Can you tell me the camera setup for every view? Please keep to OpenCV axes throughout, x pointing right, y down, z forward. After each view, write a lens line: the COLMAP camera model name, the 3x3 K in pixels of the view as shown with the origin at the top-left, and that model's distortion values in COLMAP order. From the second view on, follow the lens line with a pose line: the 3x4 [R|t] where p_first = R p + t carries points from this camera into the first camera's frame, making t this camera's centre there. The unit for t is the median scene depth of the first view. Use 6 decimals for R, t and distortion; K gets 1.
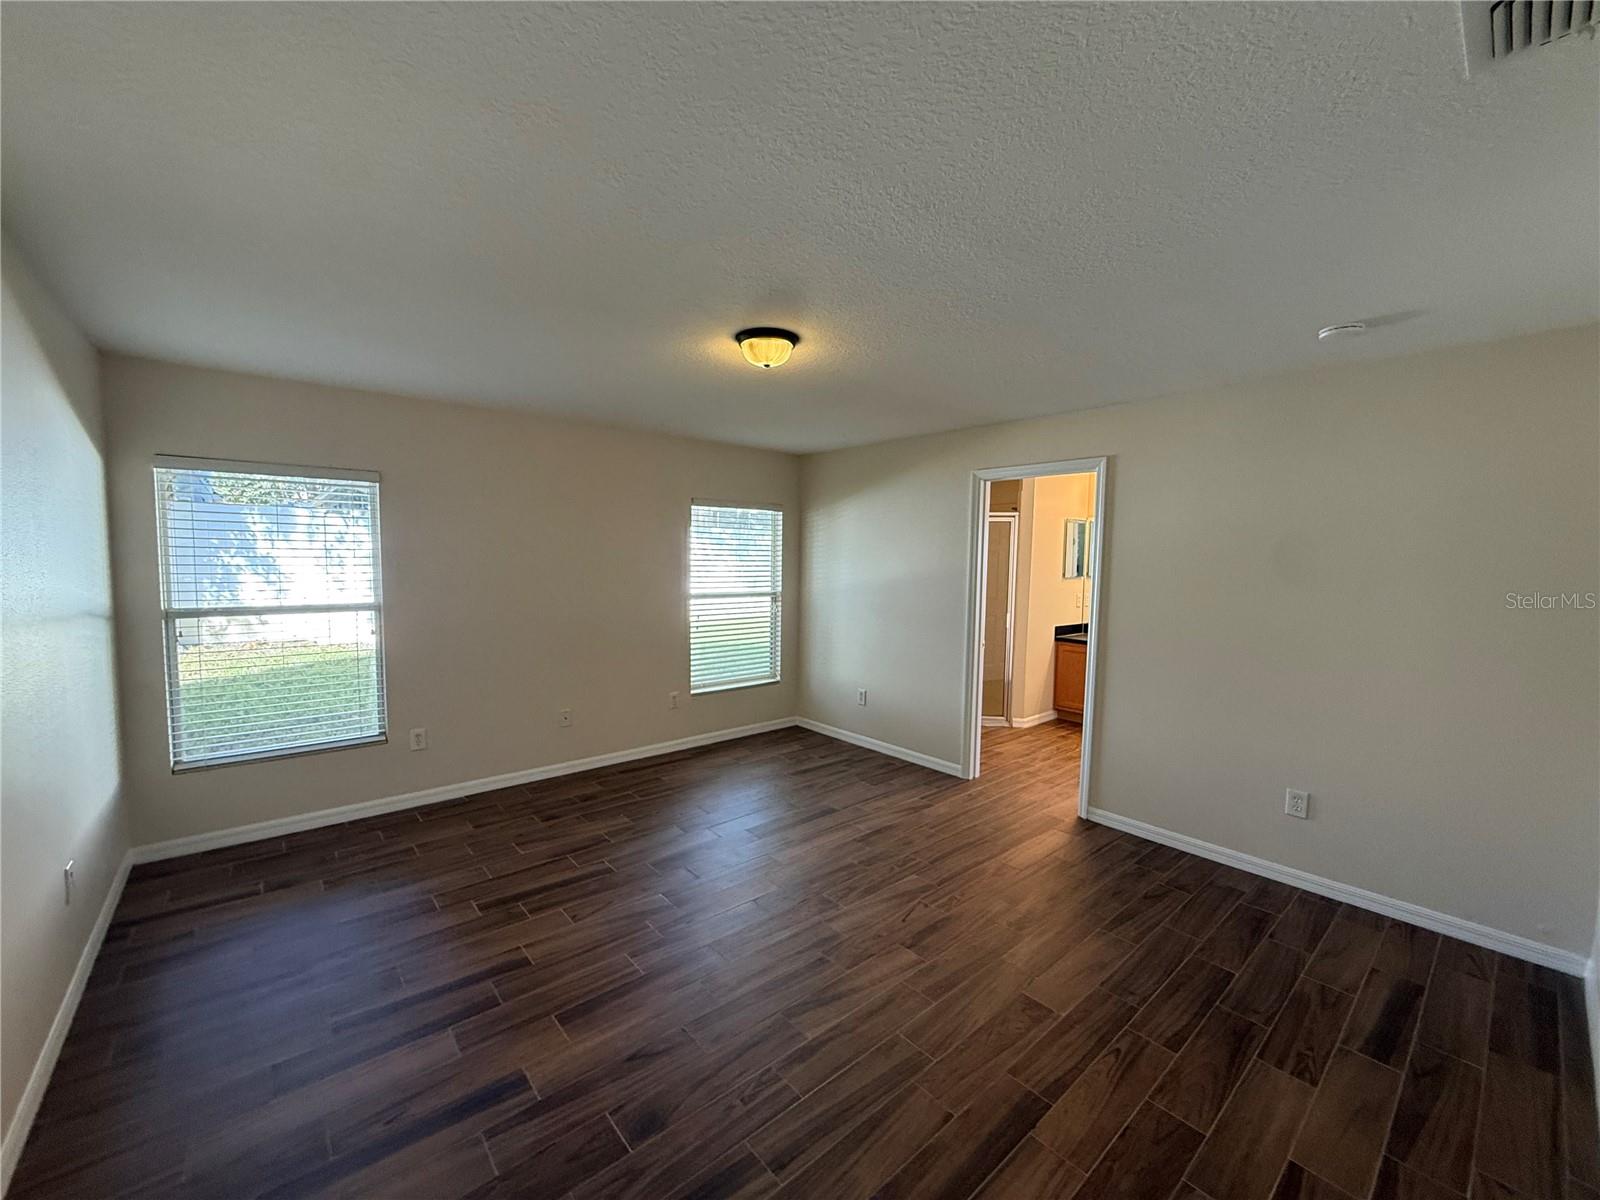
lens RADIAL K [[637.6, 0, 797.4], [0, 637.6, 599.4], [0, 0, 1]] dist [-0.000939, -0.000052]
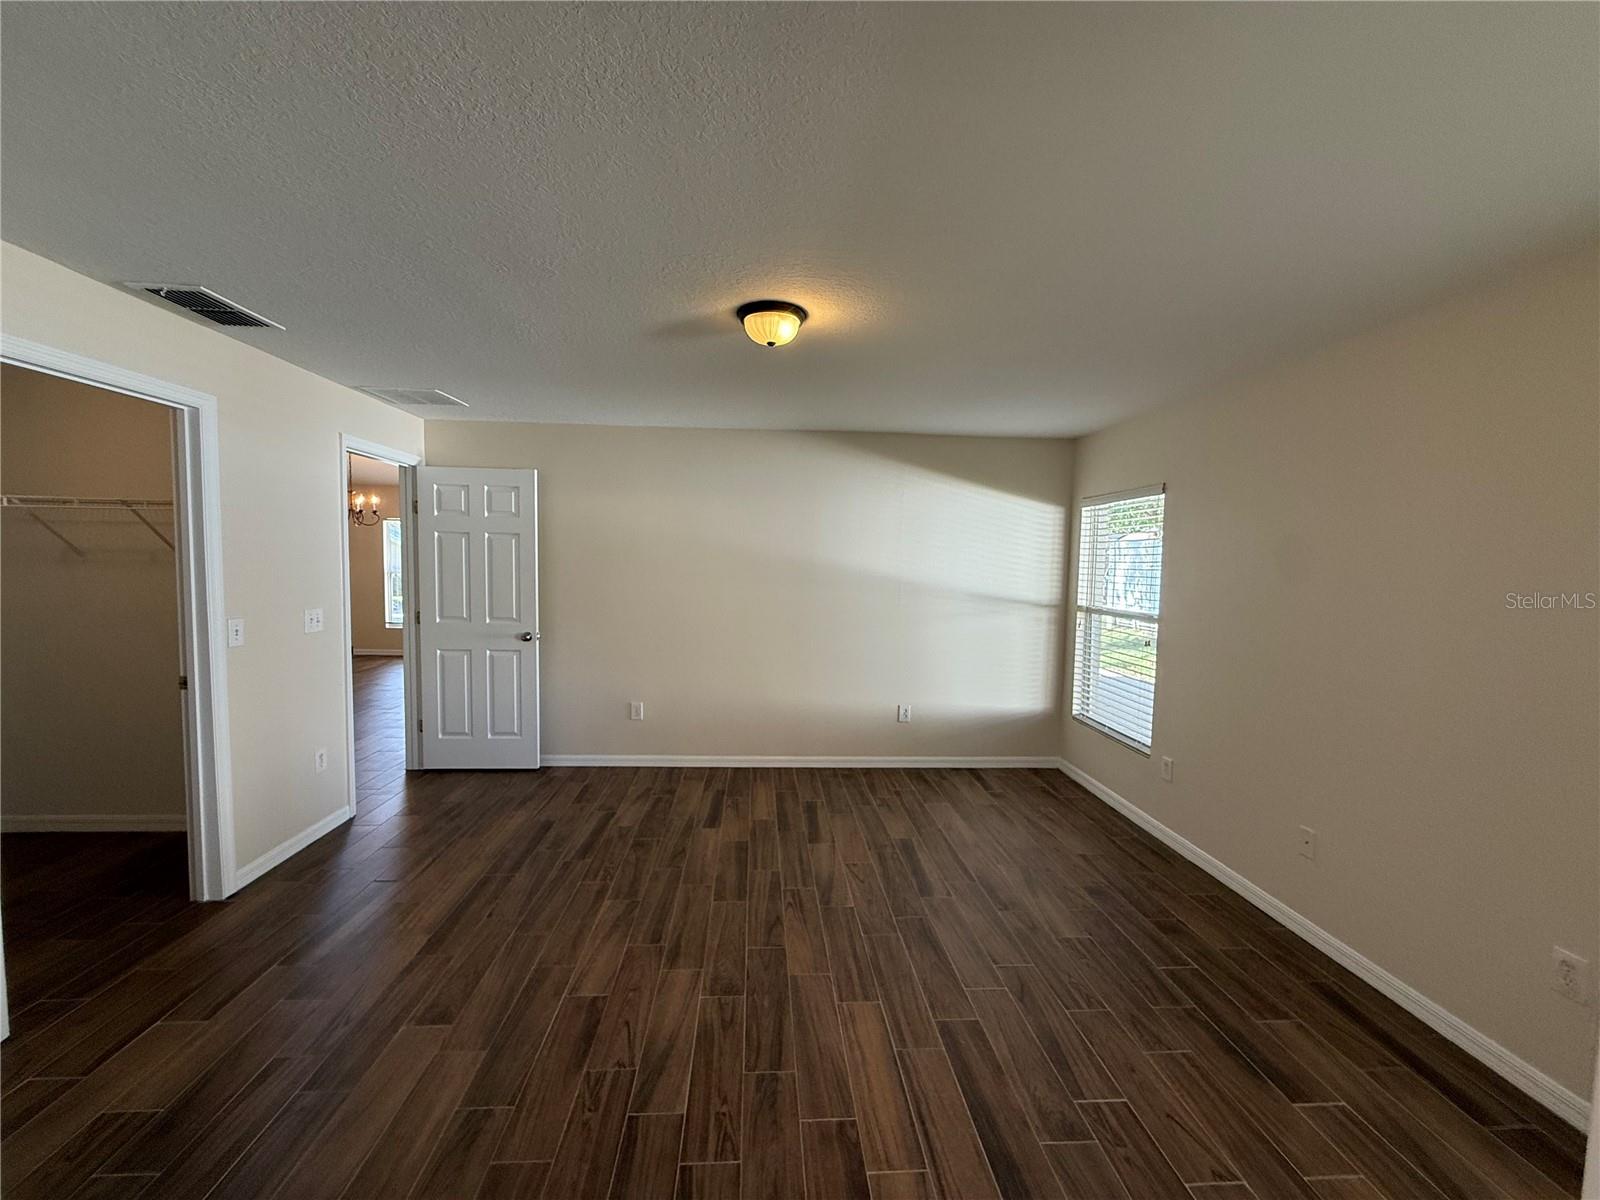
lens RADIAL K [[637.6, 0, 793.5], [0, 637.6, 595.9], [0, 0, 1]] dist [-0.000939, -0.000052]
pose [[-0.606382, 0.018176, -0.794966, 0.454519], [-0.080342, 0.993222, 0.083991, -0.060828], [0.791104, 0.114800, -0.600812, 1.099928]]
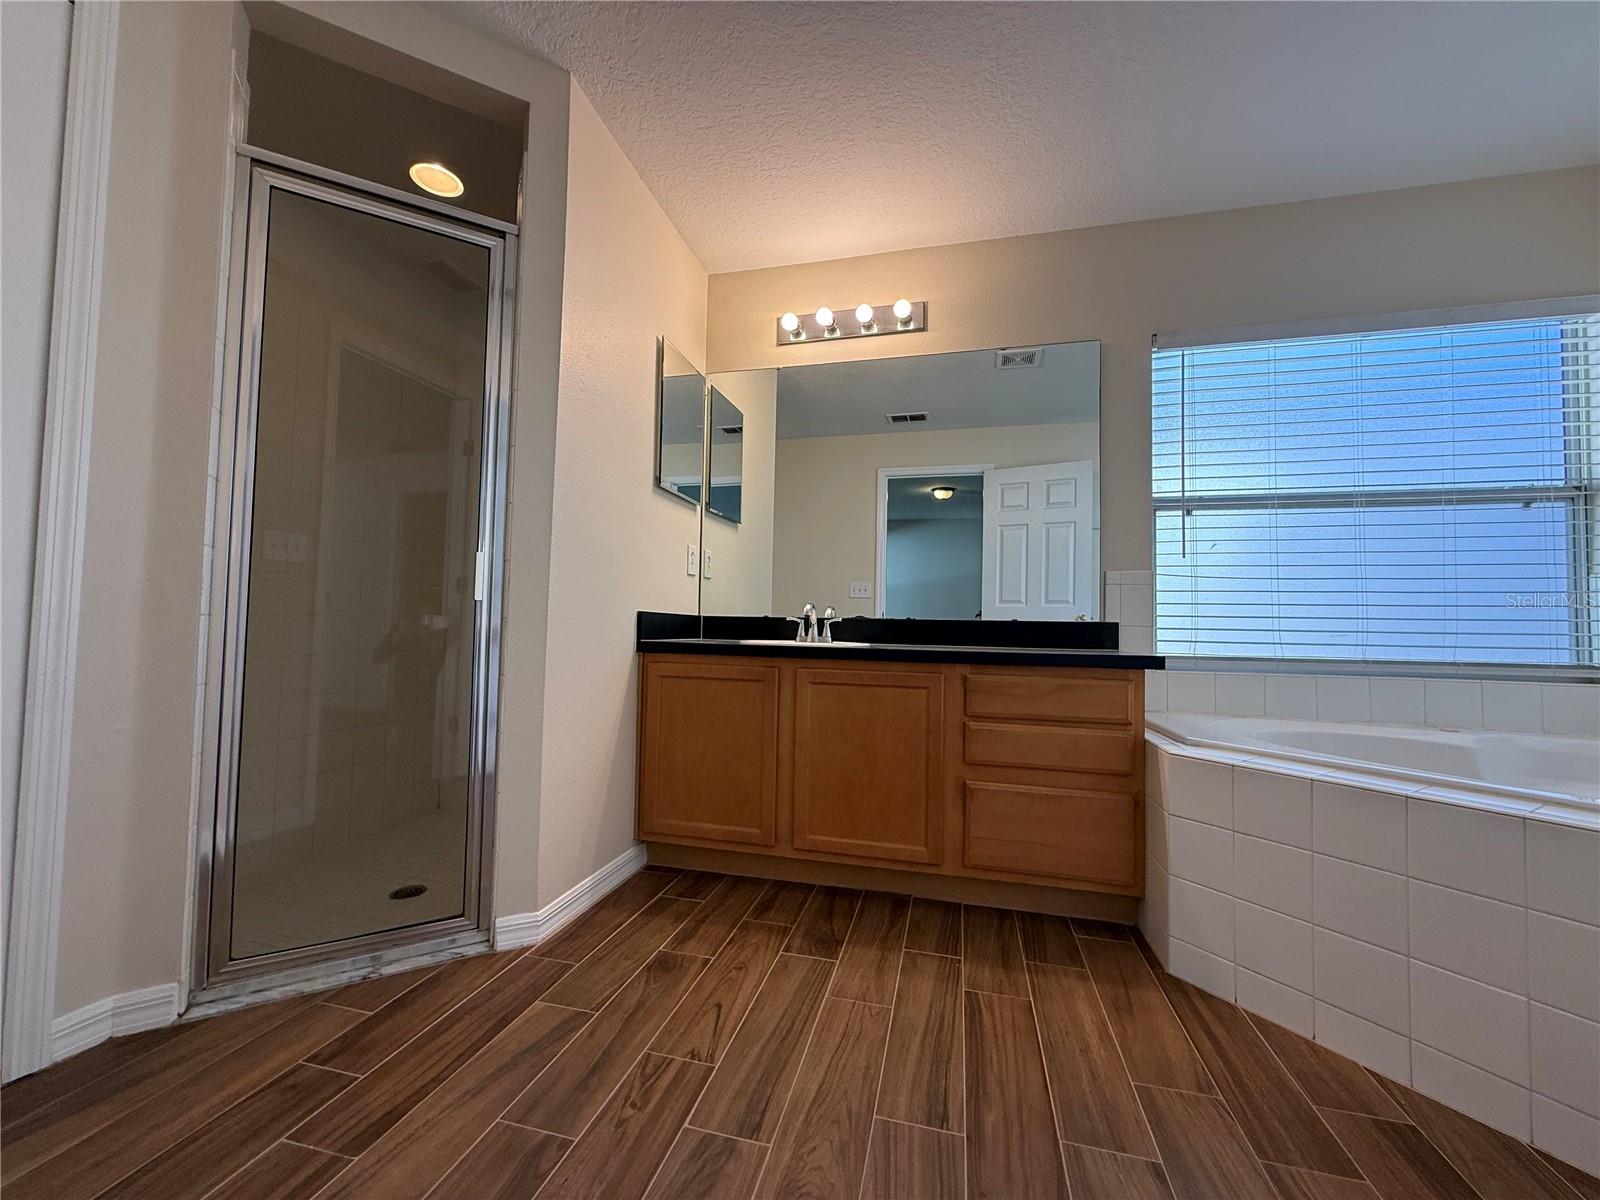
lens RADIAL K [[637.6, 0, 795.8], [0, 637.6, 601.1], [0, 0, 1]] dist [-0.000939, -0.000052]
pose [[0.817366, 0.023127, 0.575654, 0.430721], [0.031419, 0.995918, -0.084624, 0.112982], [-0.575261, 0.087255, 0.813303, 1.044200]]
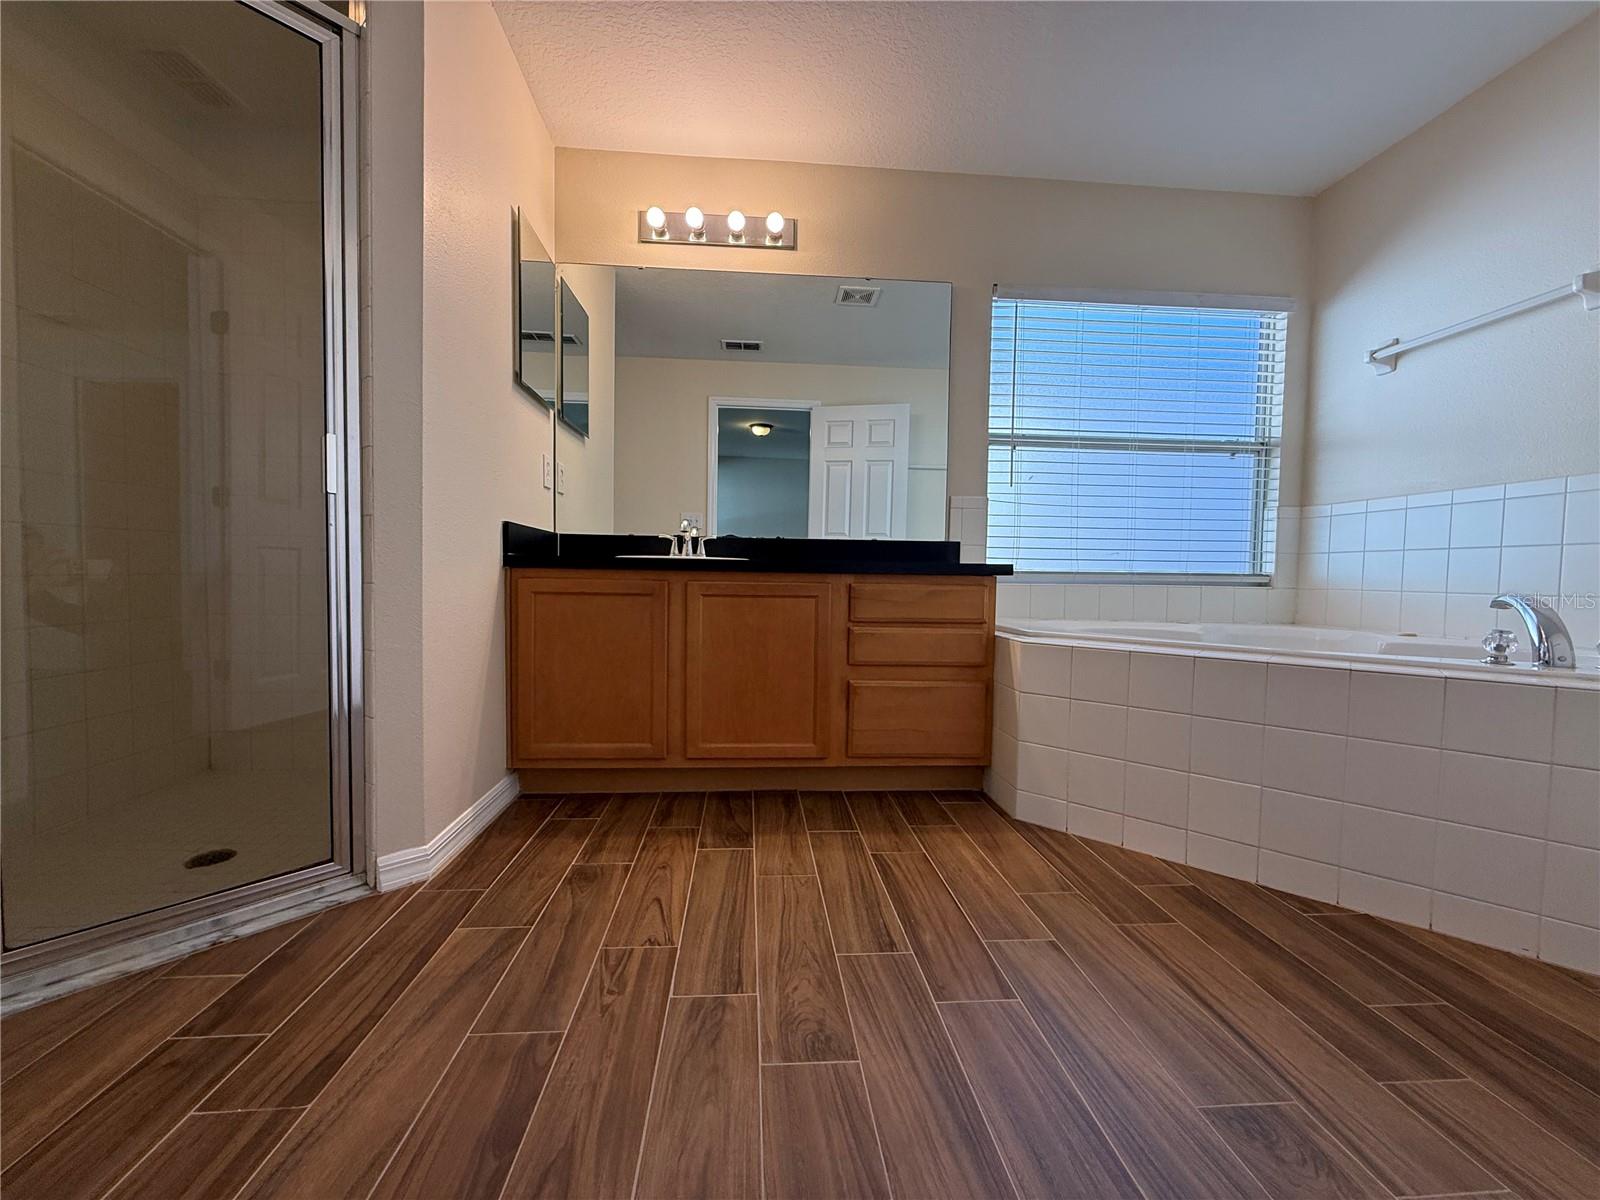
lens RADIAL K [[637.6, 0, 797.6], [0, 637.6, 600.5], [0, 0, 1]] dist [-0.000939, -0.000052]
pose [[0.589137, -0.040568, 0.807015, 0.364258], [0.047437, 0.998753, 0.015576, 0.136910], [-0.806640, 0.029106, 0.590326, 1.099476]]
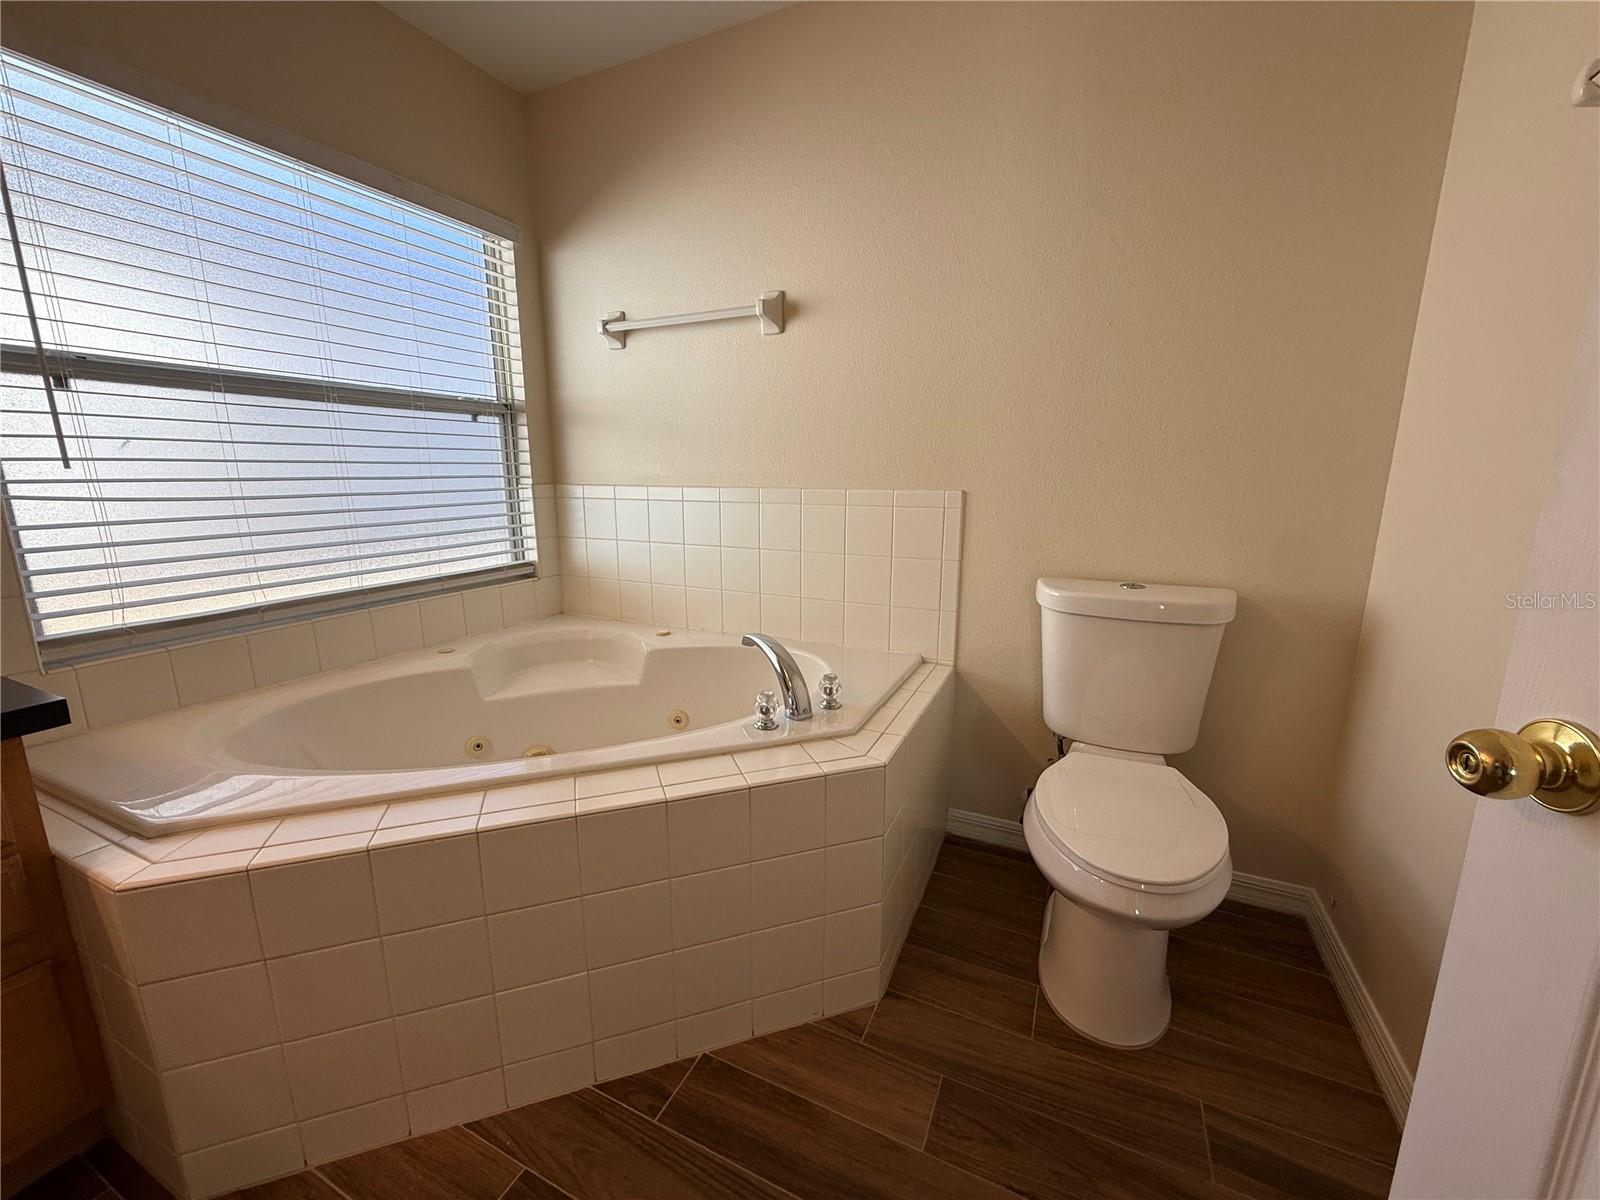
lens RADIAL K [[637.6, 0, 796.3], [0, 637.6, 604.1], [0, 0, 1]] dist [-0.000939, -0.000052]
pose [[-0.407328, -0.200983, 0.890892, 0.597872], [0.052954, 0.968646, 0.242736, 0.039758], [-0.911745, 0.146050, -0.383914, 1.104307]]
